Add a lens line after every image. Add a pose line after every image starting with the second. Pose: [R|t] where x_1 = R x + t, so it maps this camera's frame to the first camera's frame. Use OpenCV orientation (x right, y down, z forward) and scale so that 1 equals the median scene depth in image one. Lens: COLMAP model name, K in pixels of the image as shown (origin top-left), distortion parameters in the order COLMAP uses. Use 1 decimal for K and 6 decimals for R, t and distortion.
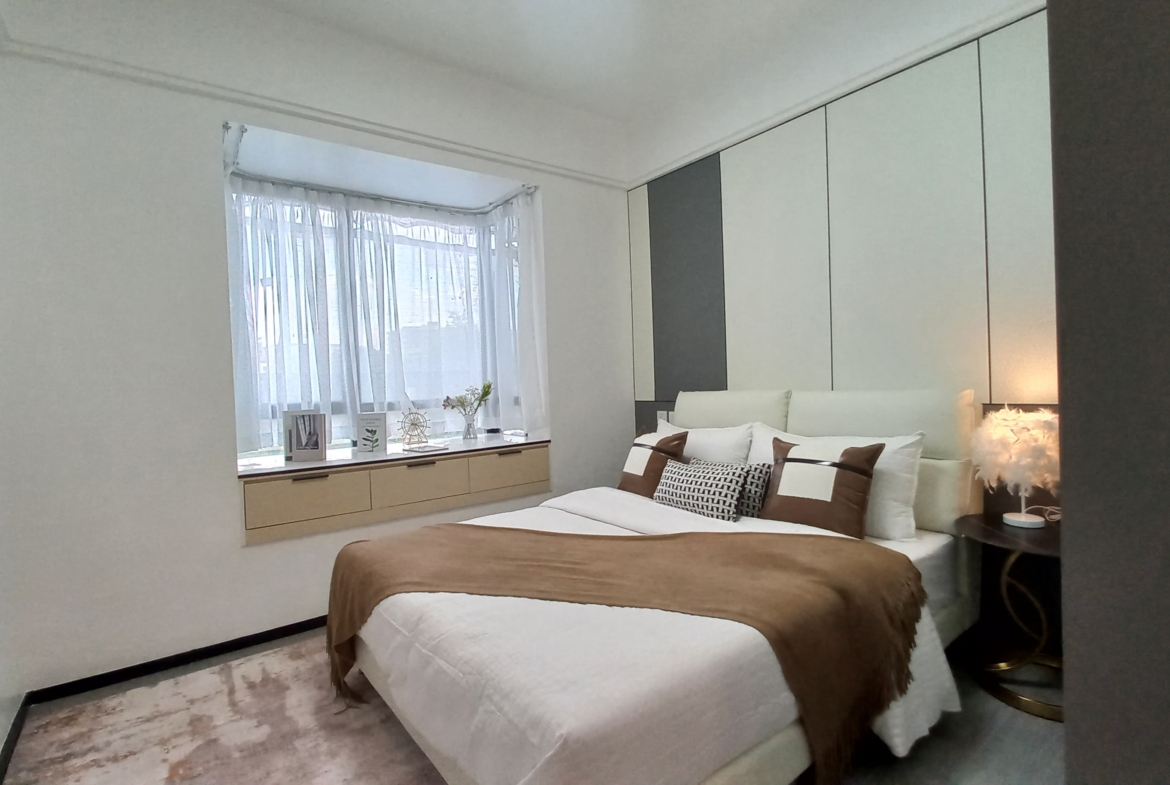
lens RADIAL K [[554.9, 0, 585.0], [0, 554.9, 392.5], [0, 0, 1]] dist [-0.000499, -0.000014]
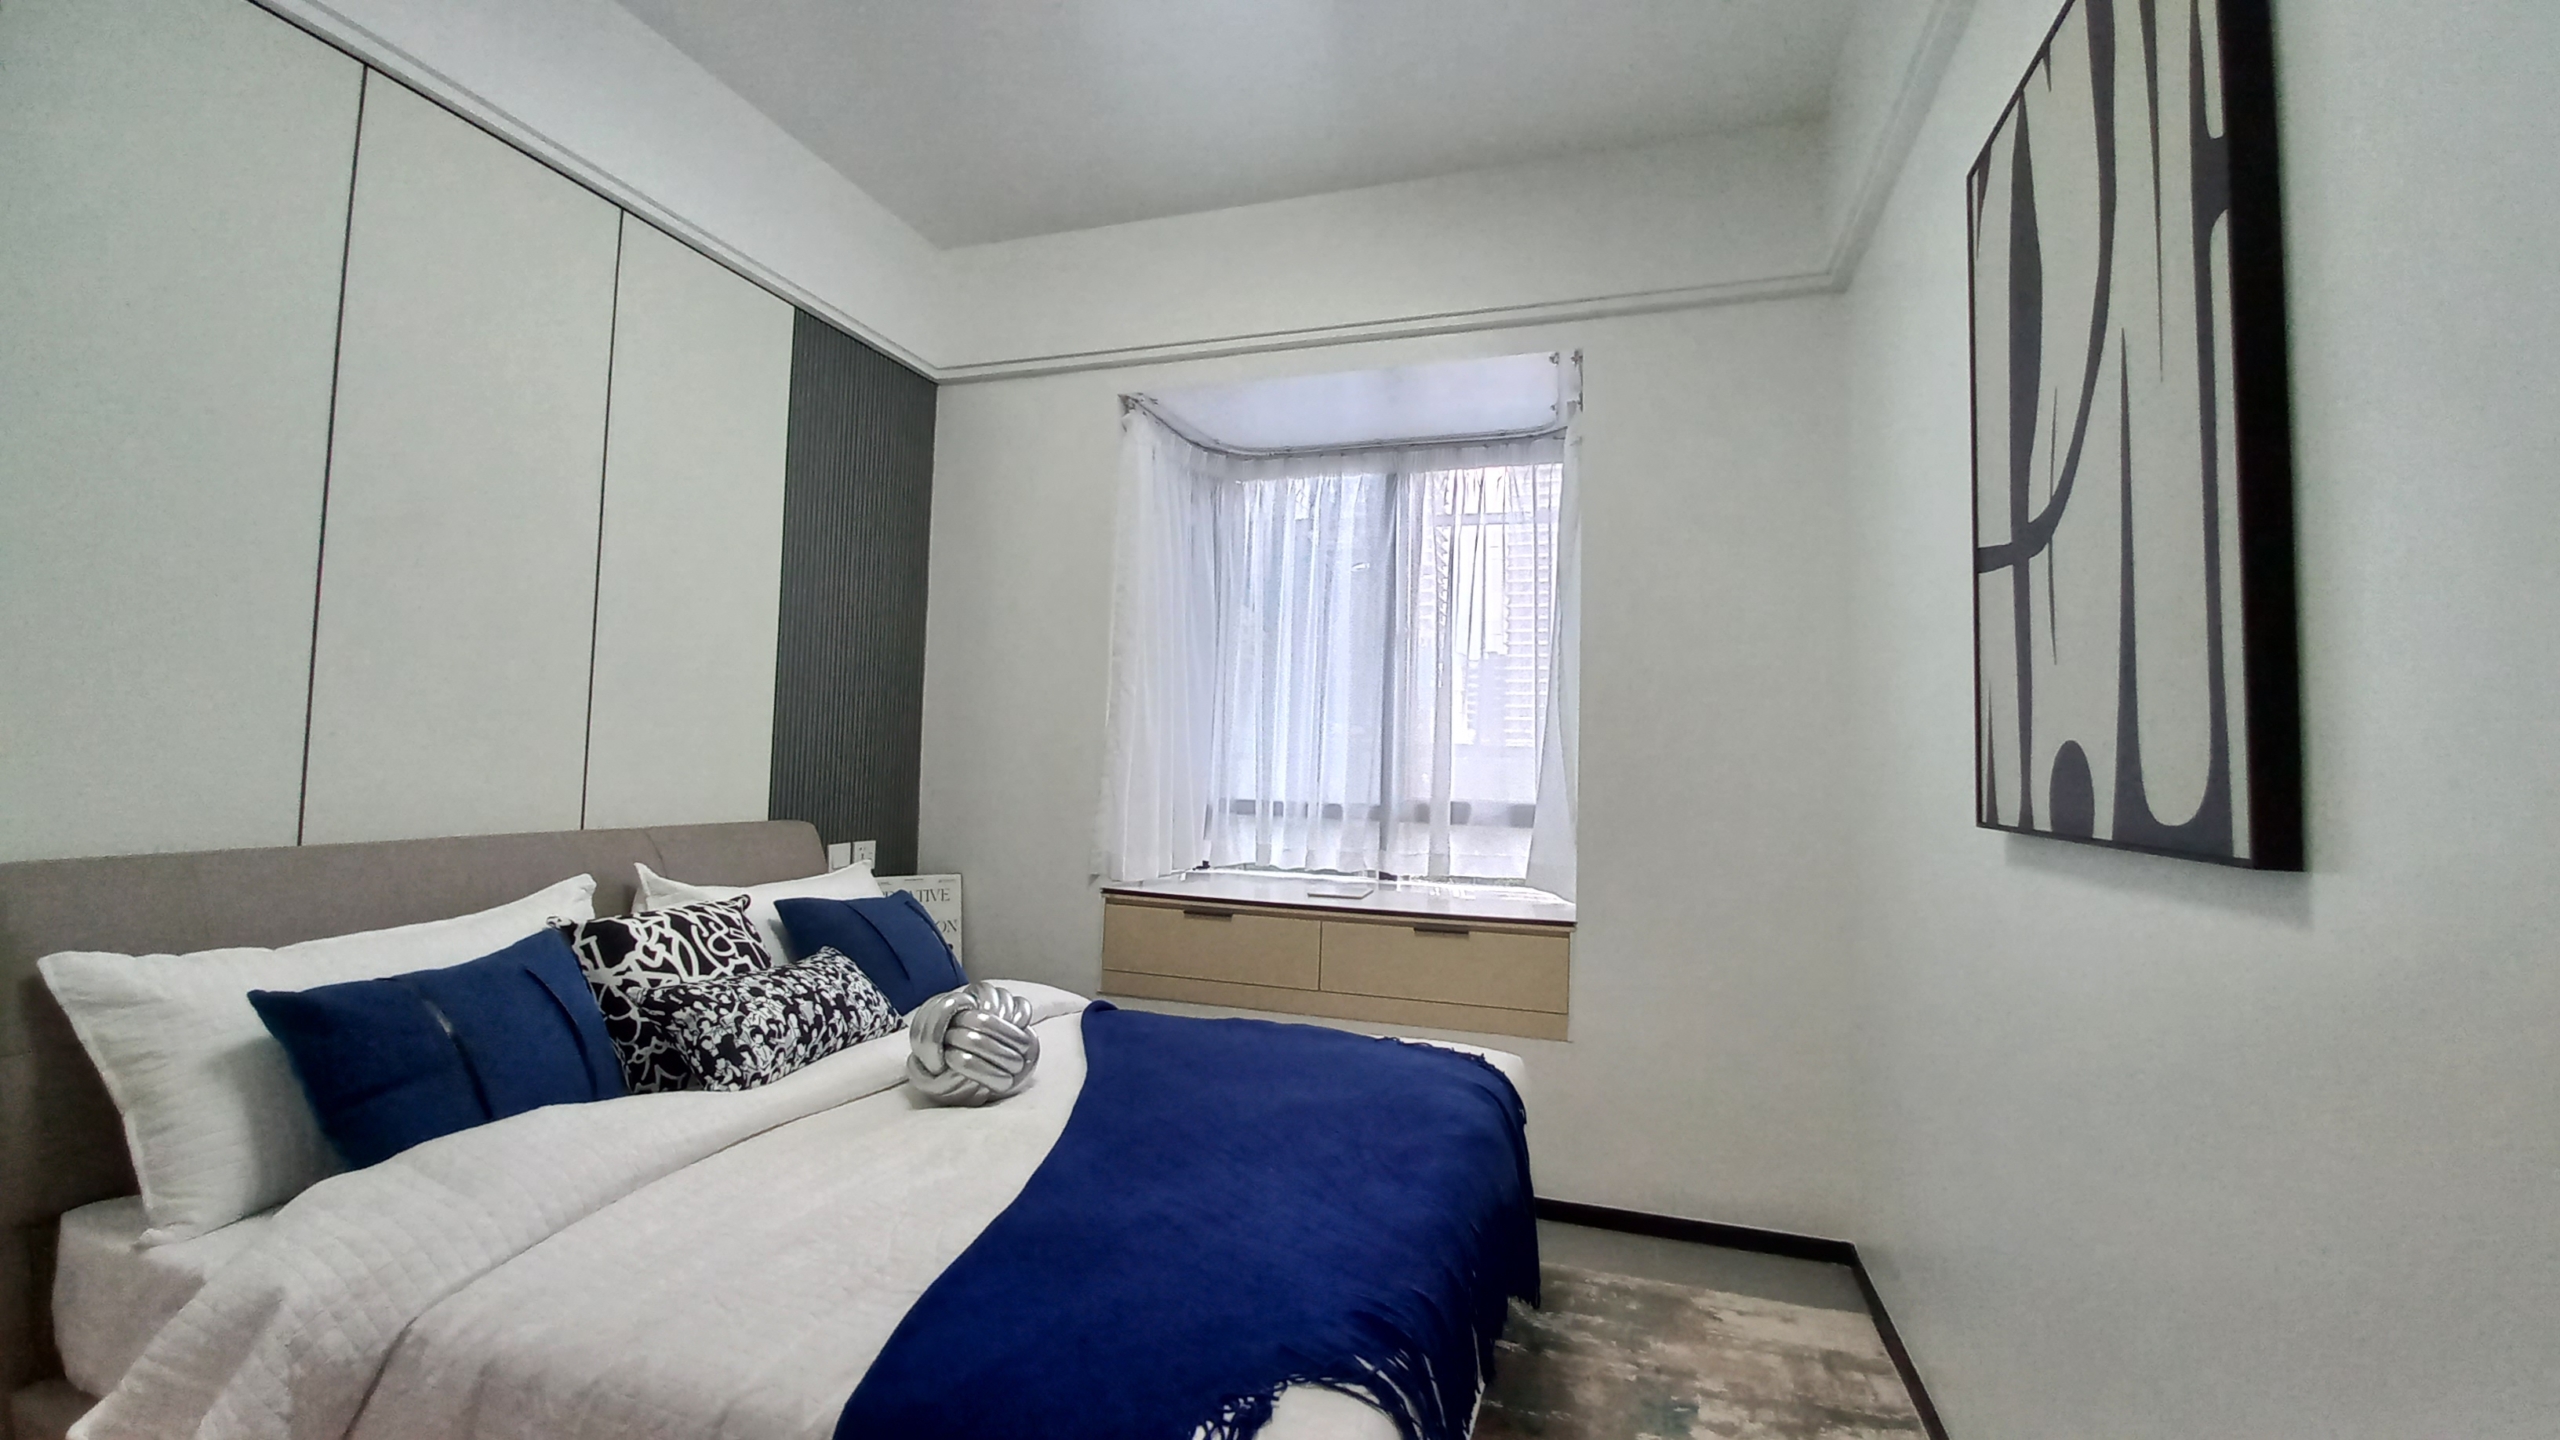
lens RADIAL K [[1010.4, 0, 1287.8], [0, 1010.4, 713.3], [0, 0, 1]] dist [-0.000872, -0.008730]
pose [[0.581732, 0.007320, -0.813348, 0.442403], [-0.071559, 0.996543, -0.042213, -0.026905], [0.810227, 0.082759, 0.580245, 0.351280]]
